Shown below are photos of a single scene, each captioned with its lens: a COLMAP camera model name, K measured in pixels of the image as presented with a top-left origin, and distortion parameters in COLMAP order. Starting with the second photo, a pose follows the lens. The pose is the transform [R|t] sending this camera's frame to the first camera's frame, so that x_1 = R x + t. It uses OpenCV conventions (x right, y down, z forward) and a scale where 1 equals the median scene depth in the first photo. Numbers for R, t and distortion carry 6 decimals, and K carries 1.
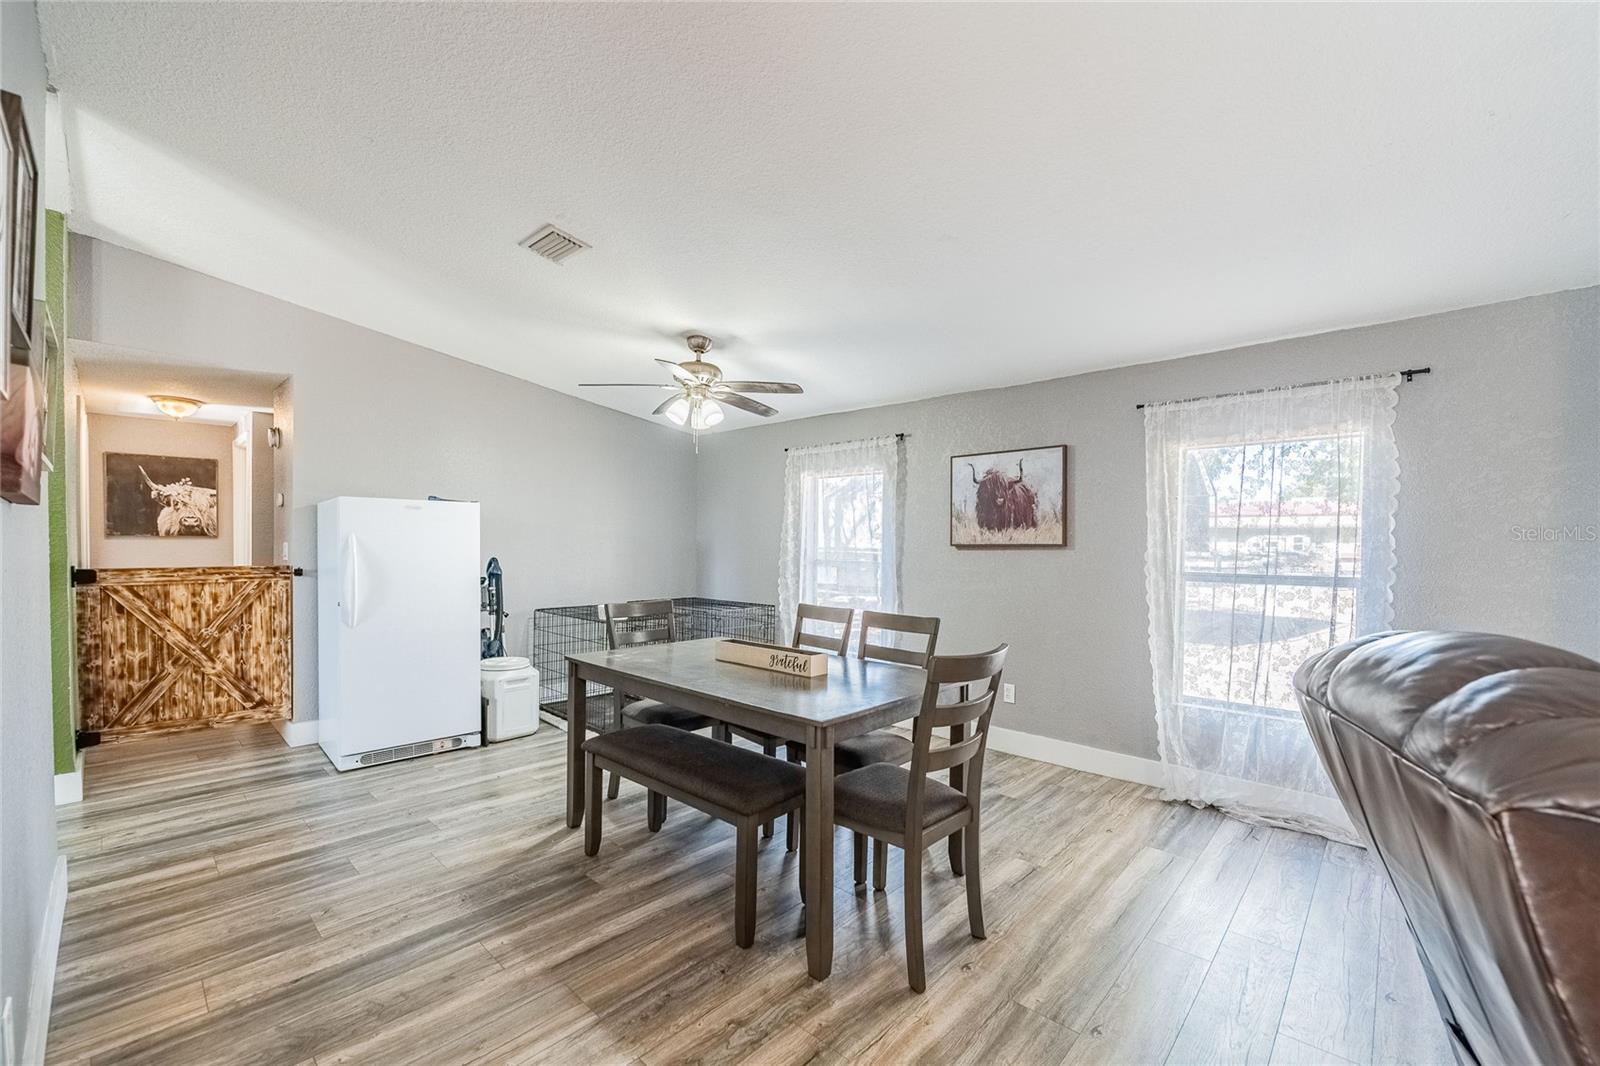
lens RADIAL K [[647.4, 0, 794.4], [0, 647.4, 546.6], [0, 0, 1]] dist [-0.015393, -0.000720]
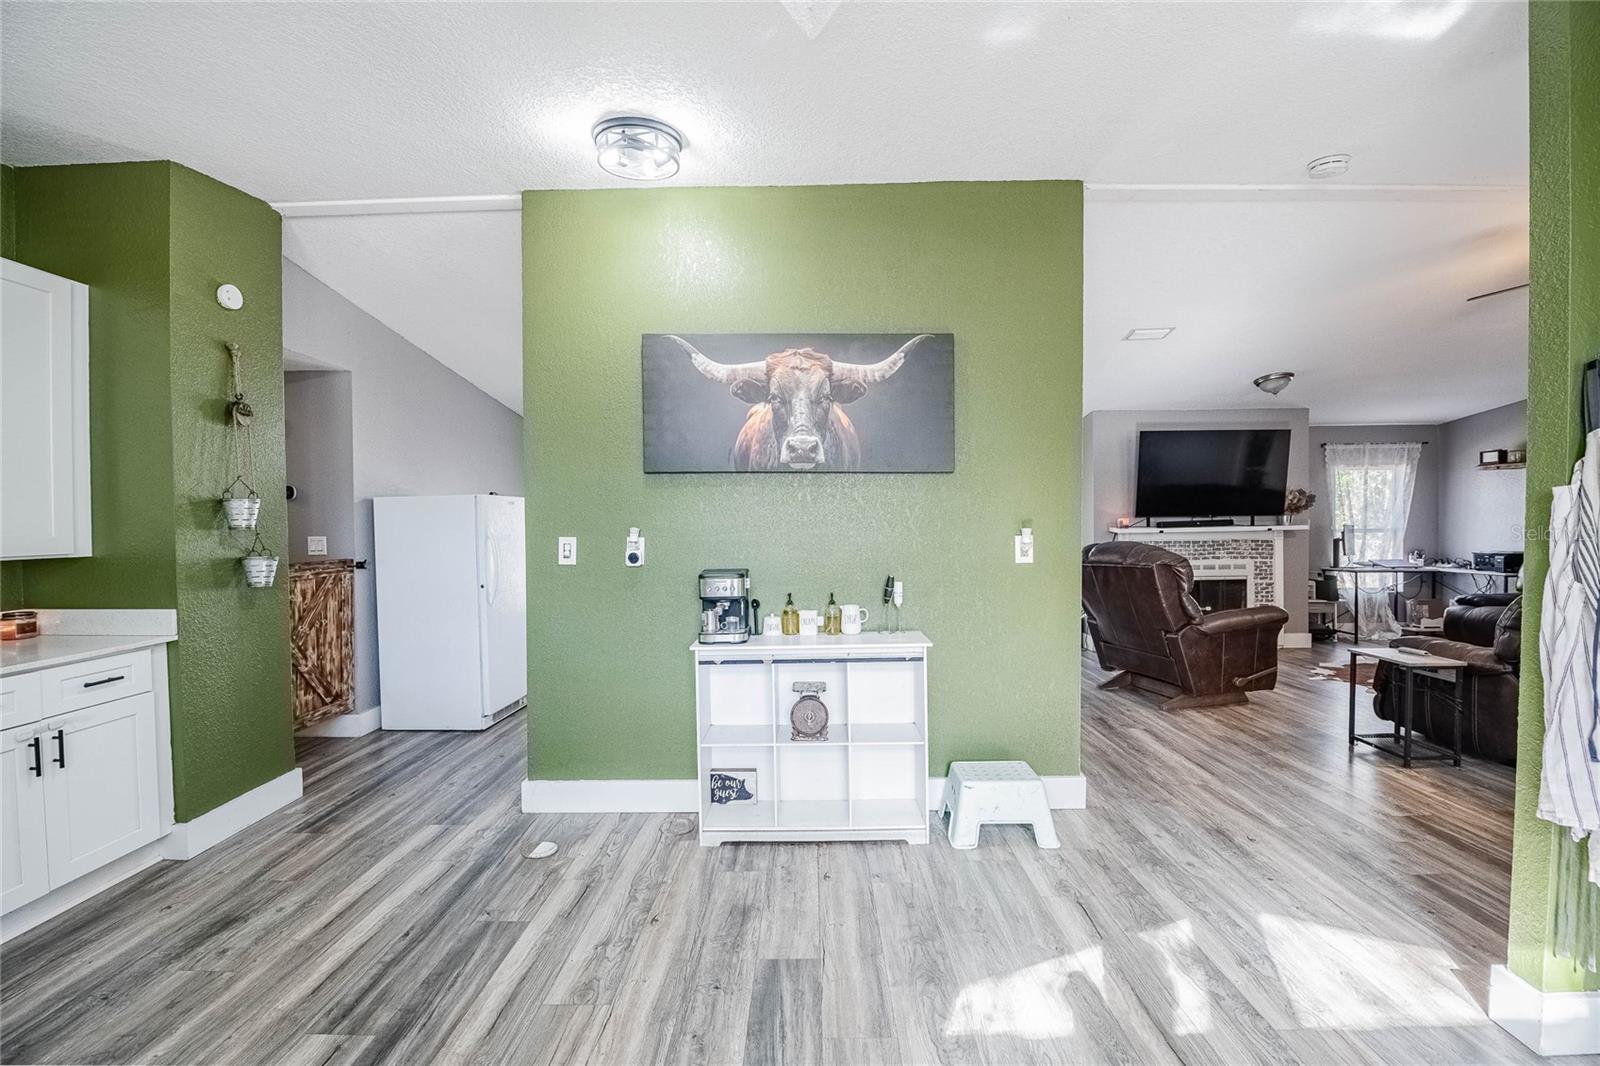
lens RADIAL K [[647.4, 0, 810.7], [0, 647.4, 530.8], [0, 0, 1]] dist [-0.015393, -0.000720]
pose [[0.731427, -0.028198, 0.681336, -0.999309], [0.021201, 0.999602, 0.018610, -0.019440], [-0.681590, 0.000833, 0.731734, -0.251551]]
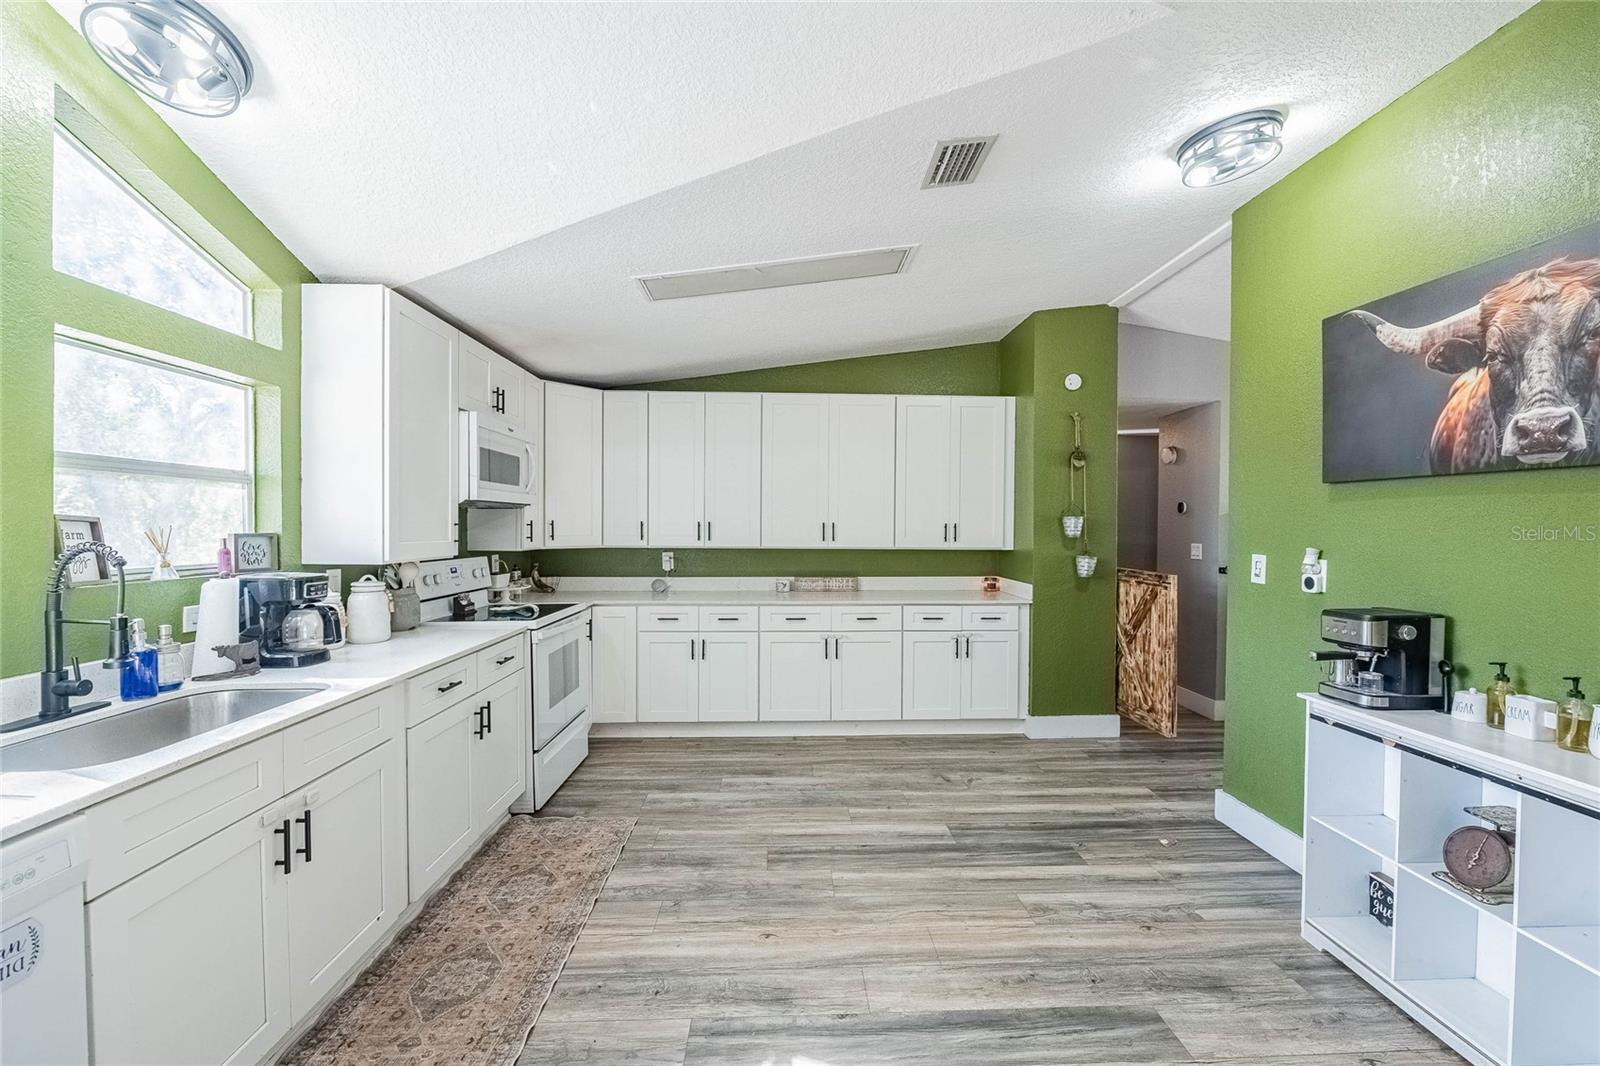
lens RADIAL K [[647.4, 0, 793.7], [0, 647.4, 531.4], [0, 0, 1]] dist [-0.015393, -0.000720]
pose [[0.703249, 0.004096, -0.710932, -0.528948], [-0.007313, 0.999972, -0.001473, -0.025446], [0.710906, 0.006235, 0.703260, -0.384713]]
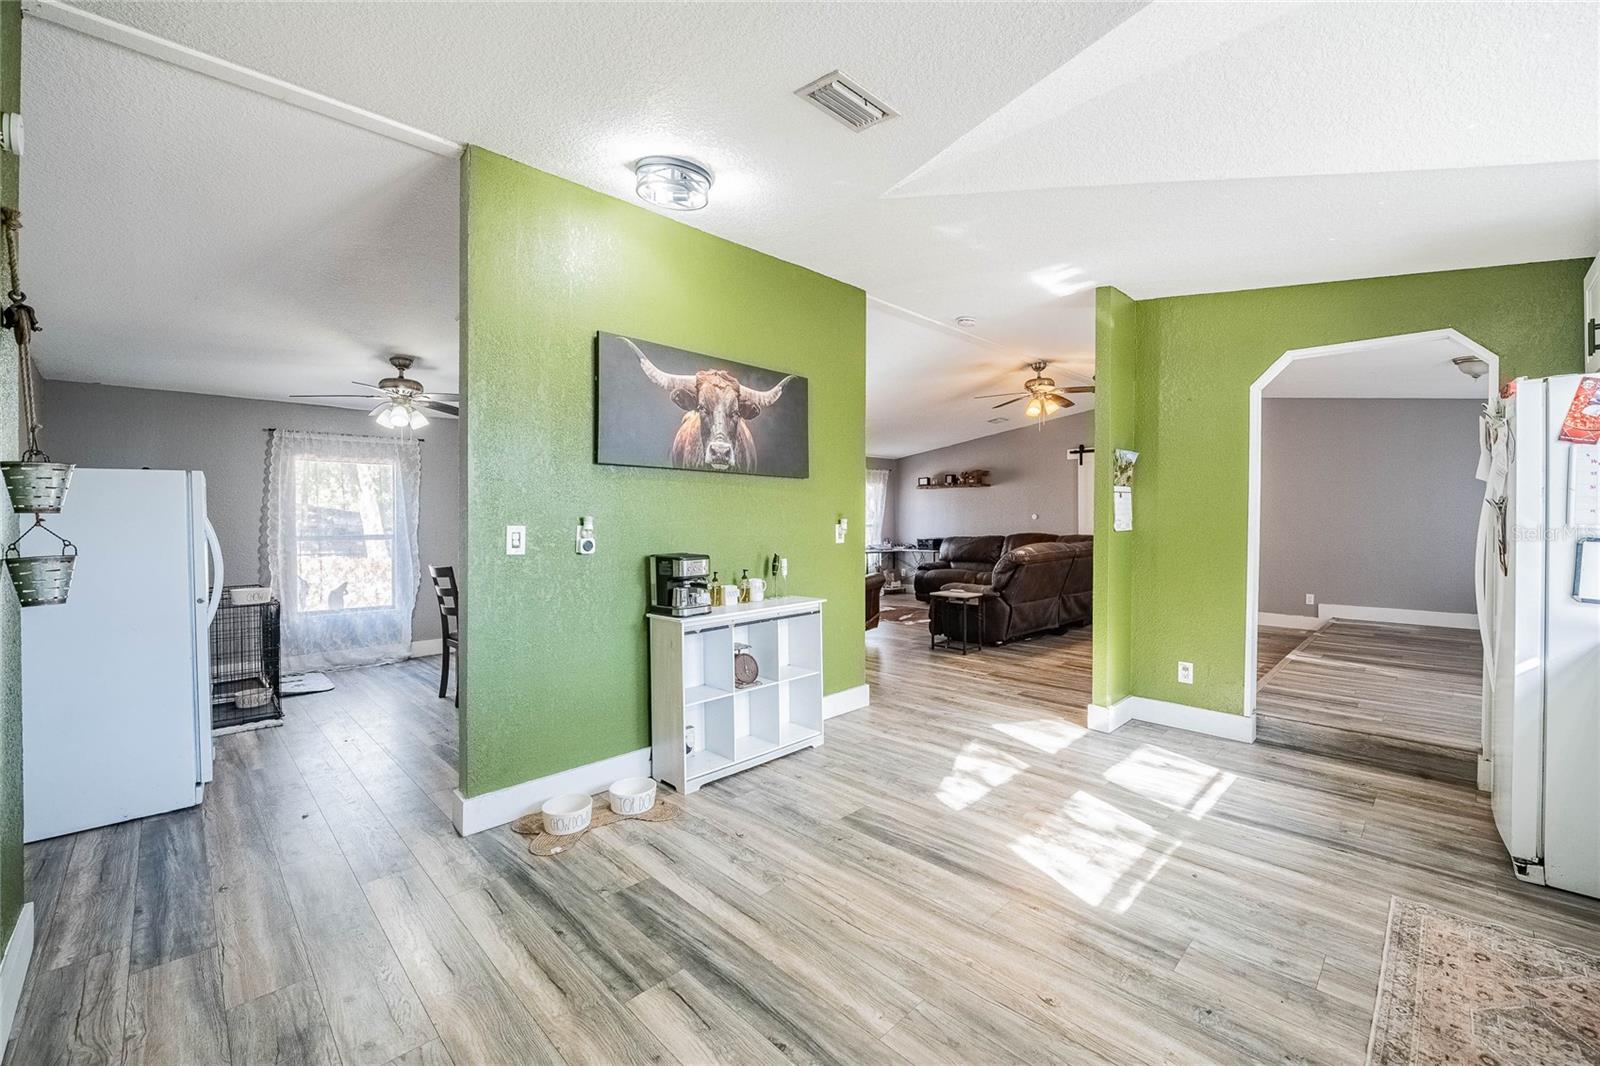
lens RADIAL K [[647.4, 0, 822.6], [0, 647.4, 521.0], [0, 0, 1]] dist [-0.015393, -0.000720]
pose [[0.013312, -0.014633, 0.999804, -1.418520], [0.010196, 0.999843, 0.014498, -0.016326], [-0.999859, 0.010001, 0.013460, 0.163971]]
